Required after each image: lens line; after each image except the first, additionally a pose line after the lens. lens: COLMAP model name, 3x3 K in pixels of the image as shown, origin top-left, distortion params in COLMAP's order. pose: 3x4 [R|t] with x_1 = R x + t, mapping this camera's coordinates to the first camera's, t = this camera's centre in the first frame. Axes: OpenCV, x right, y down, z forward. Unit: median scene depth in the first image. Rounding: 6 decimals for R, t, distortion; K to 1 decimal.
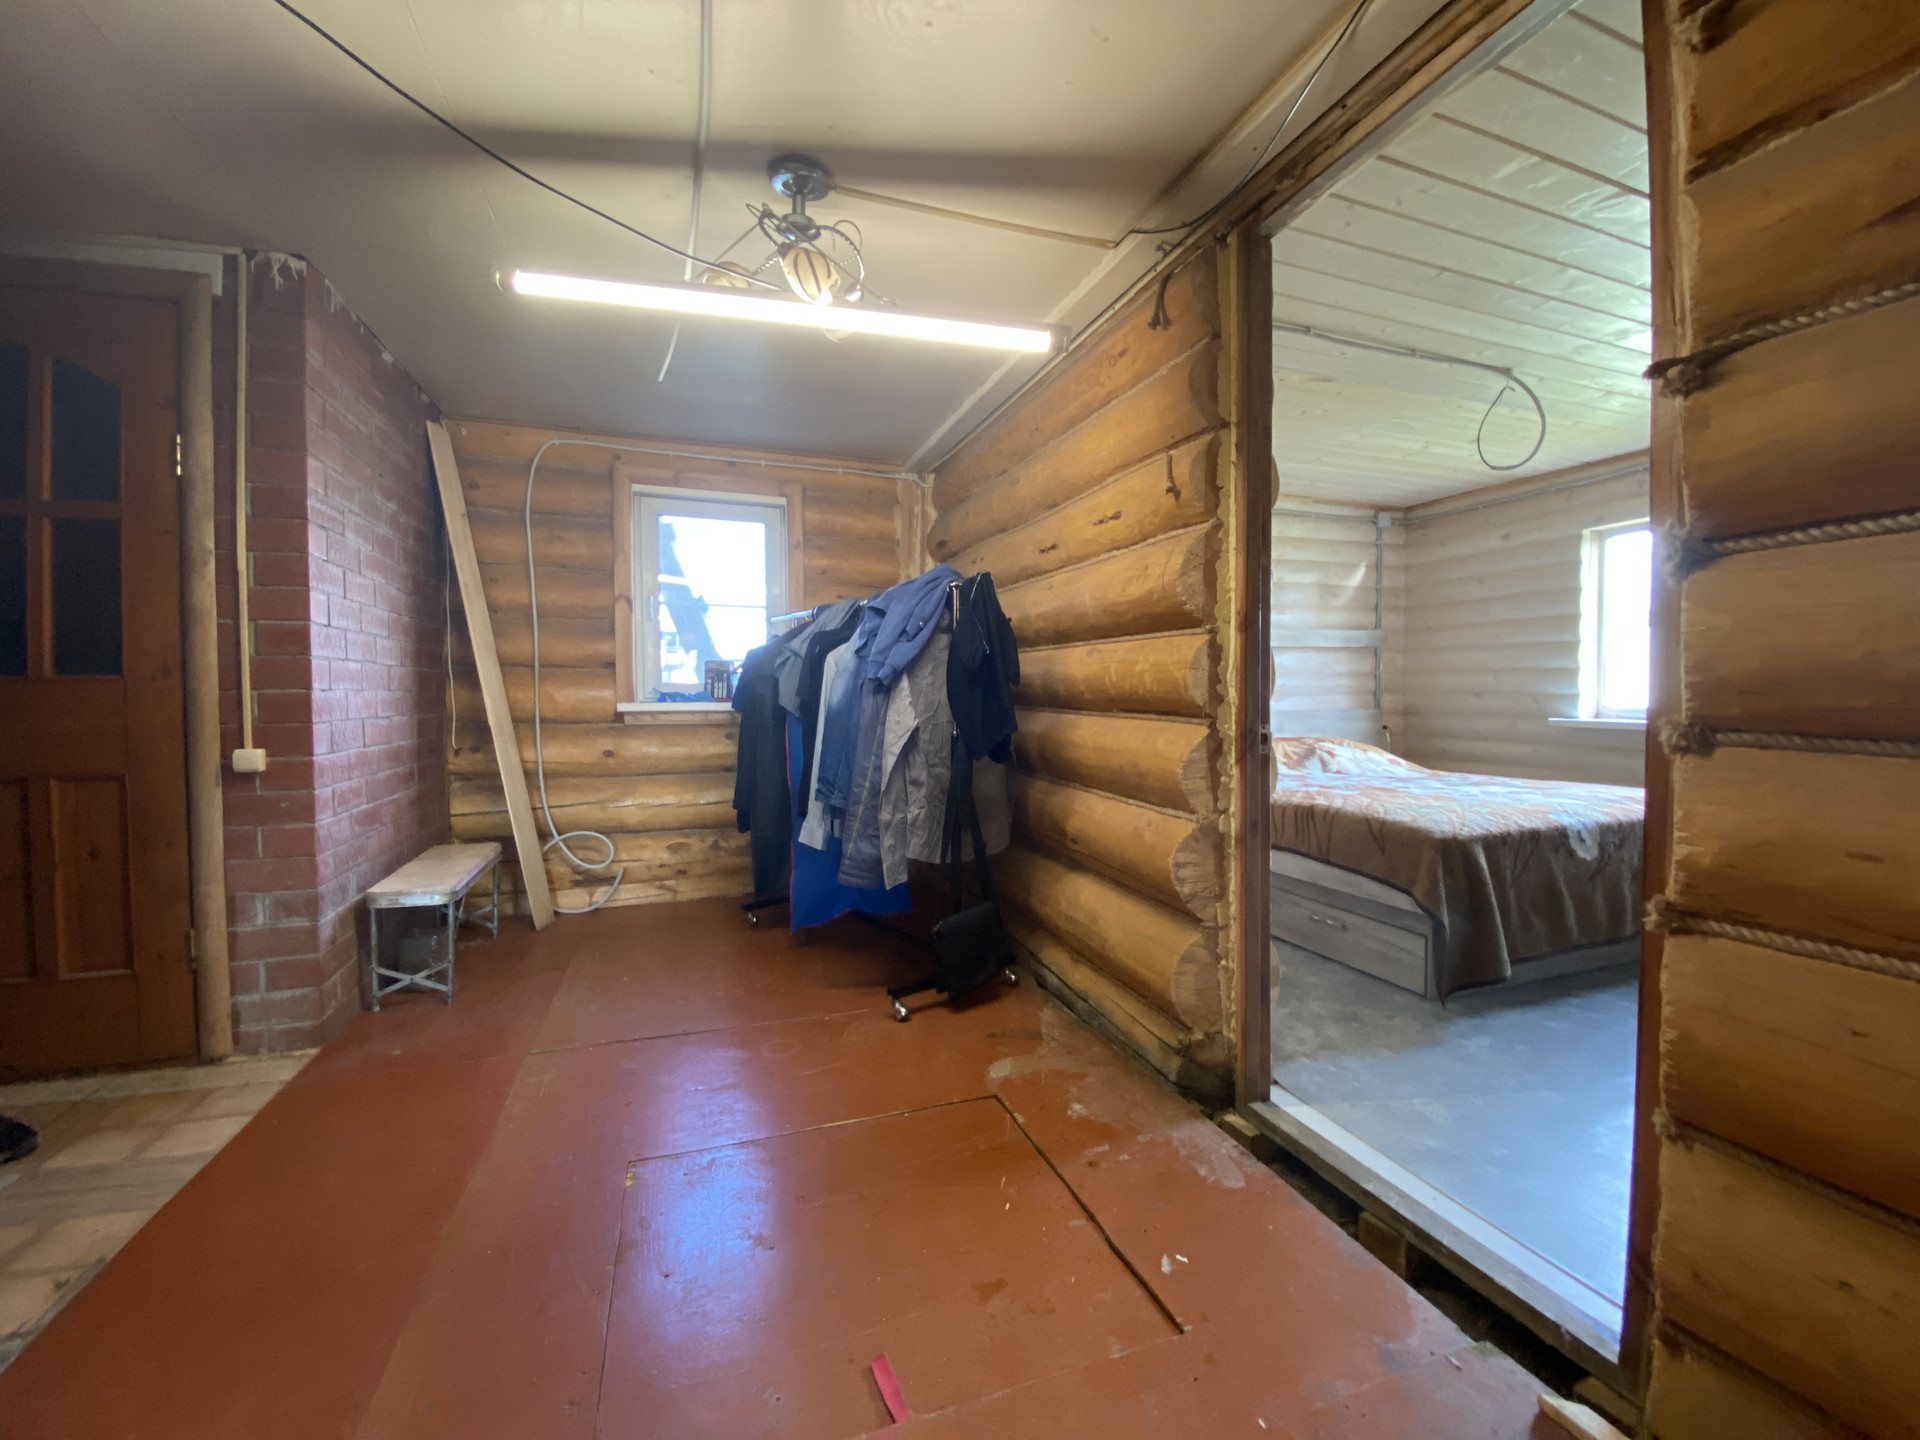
lens RADIAL K [[774.8, 0, 960.0], [0, 774.8, 720.0], [0, 0, 1]] dist [0.001636, -0.015227]
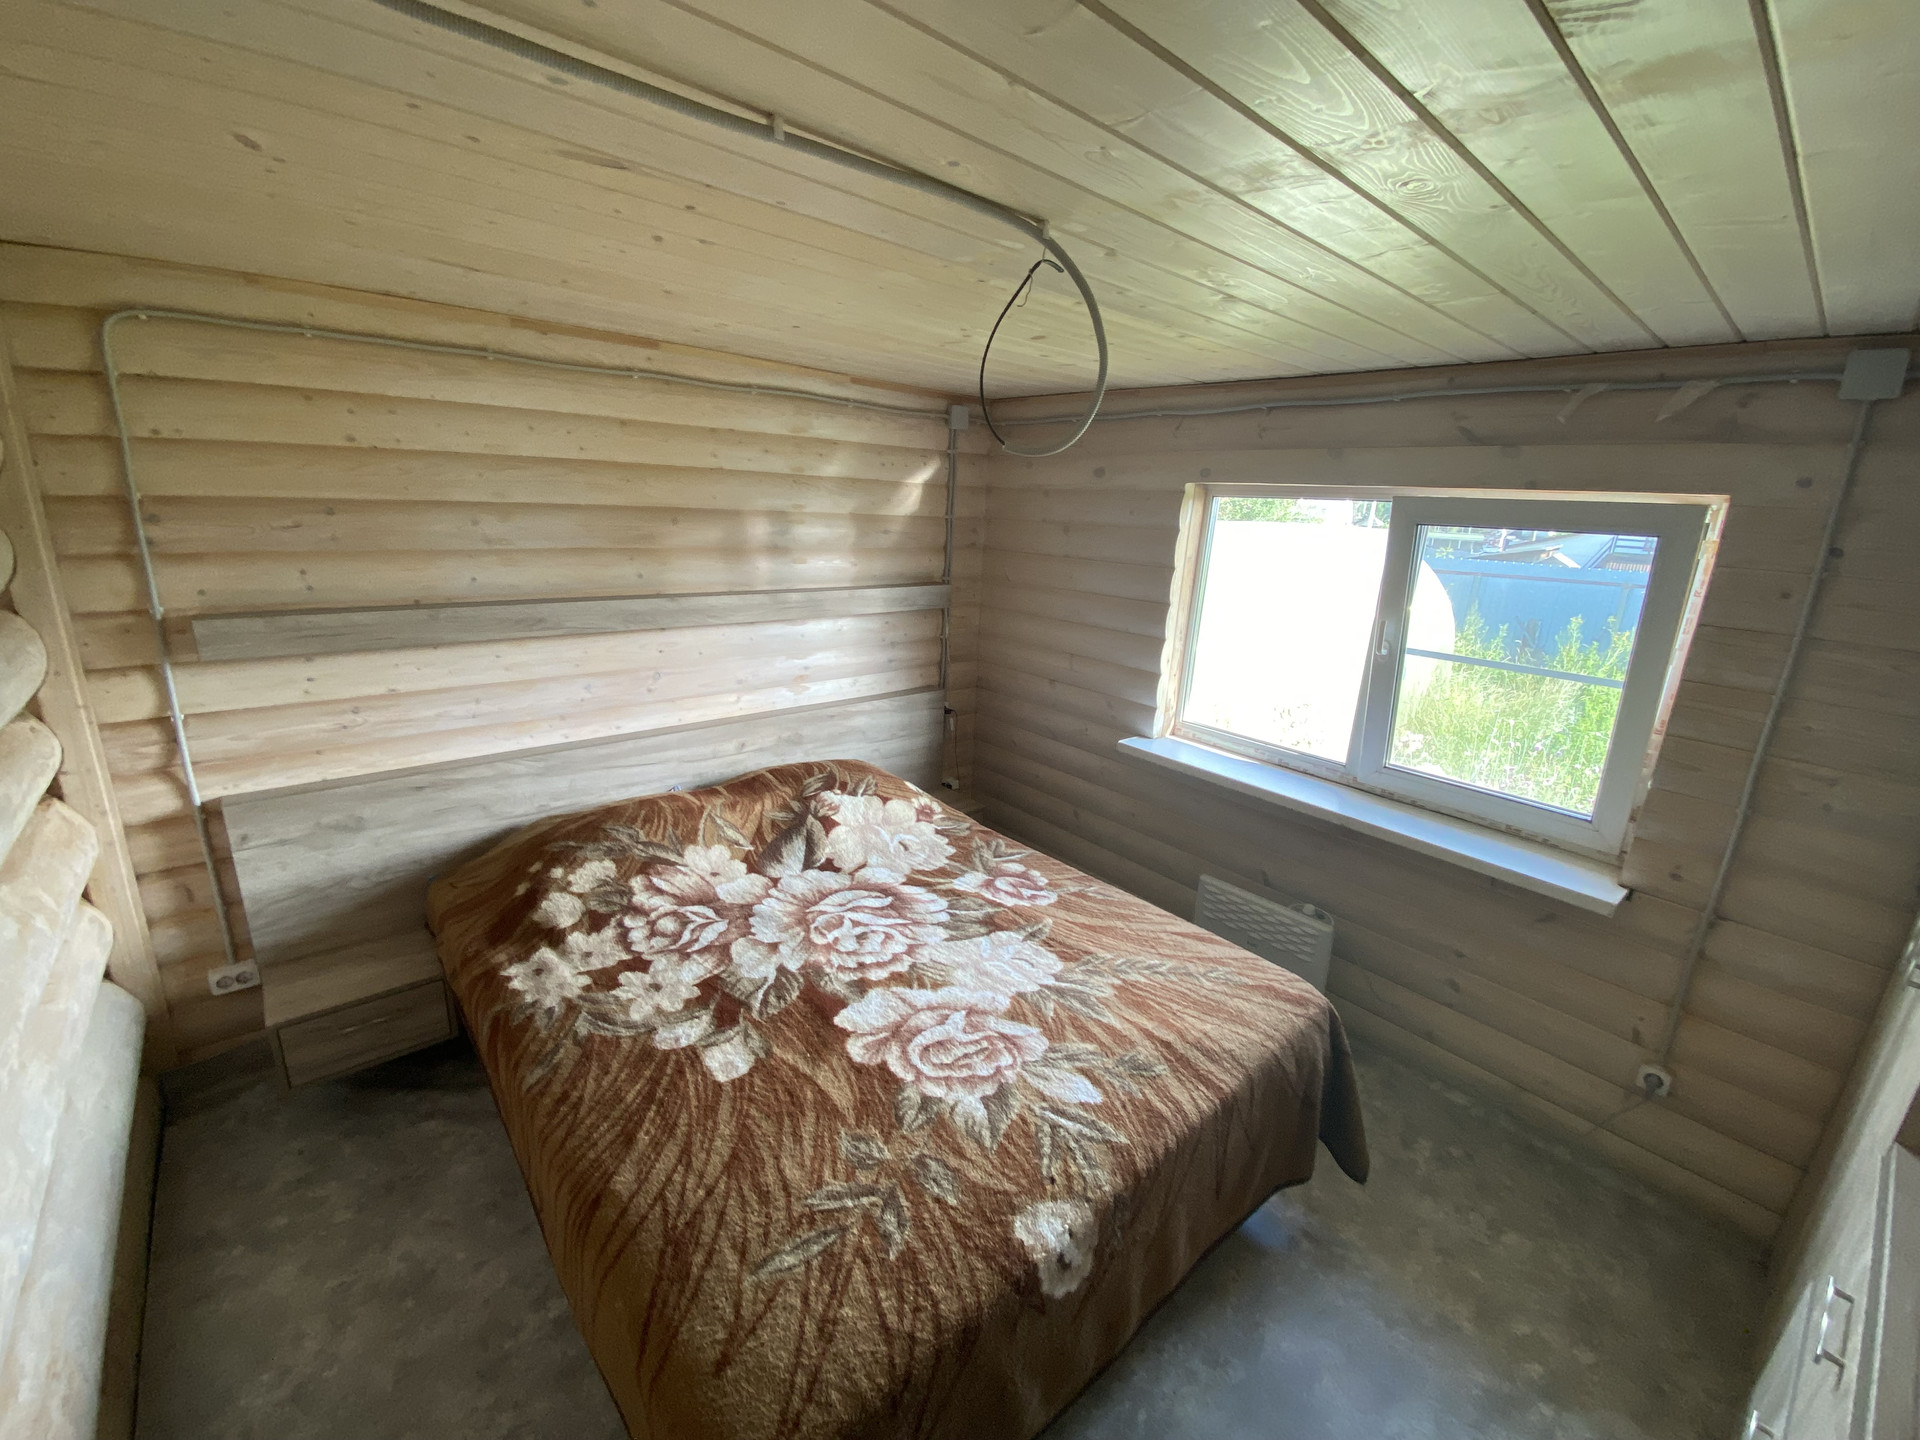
lens RADIAL K [[776.3, 0, 960.0], [0, 776.3, 720.0], [0, 0, 1]] dist [0.031620, -0.000136]
pose [[0.928847, -0.055379, 0.366300, 0.304587], [-0.036402, 0.970335, 0.239007, -0.177189], [-0.368670, -0.235335, 0.899277, 0.340447]]
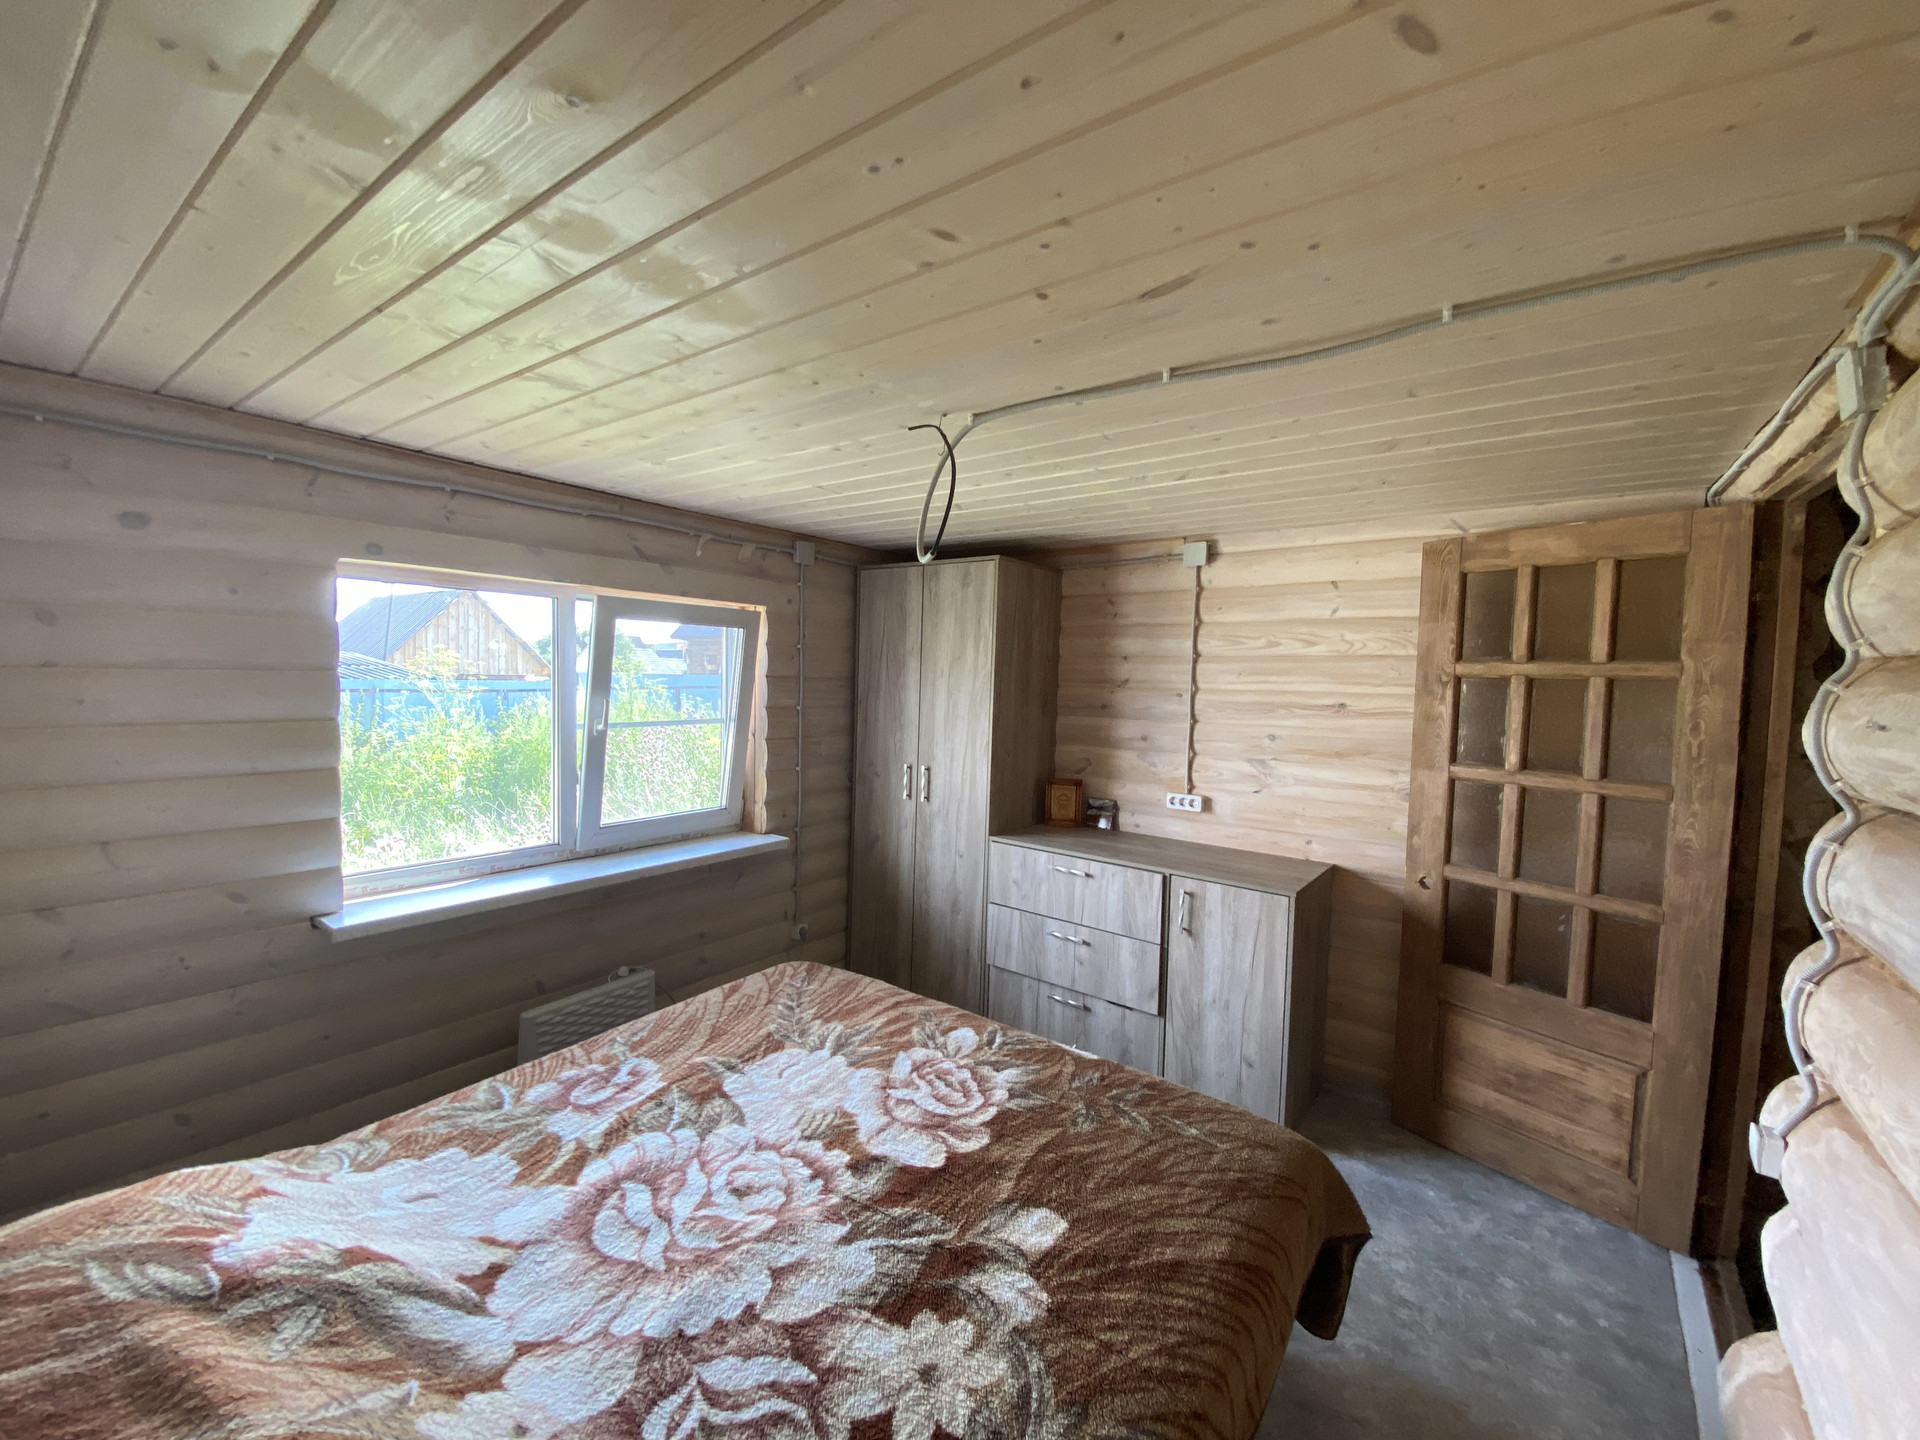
lens RADIAL K [[774.8, 0, 960.0], [0, 774.8, 720.0], [0, 0, 1]] dist [0.001636, -0.015227]
pose [[-0.569855, -0.059979, 0.819554, 0.111485], [0.012475, 0.996586, 0.081609, -0.155081], [-0.821651, 0.056729, -0.567161, 0.853074]]
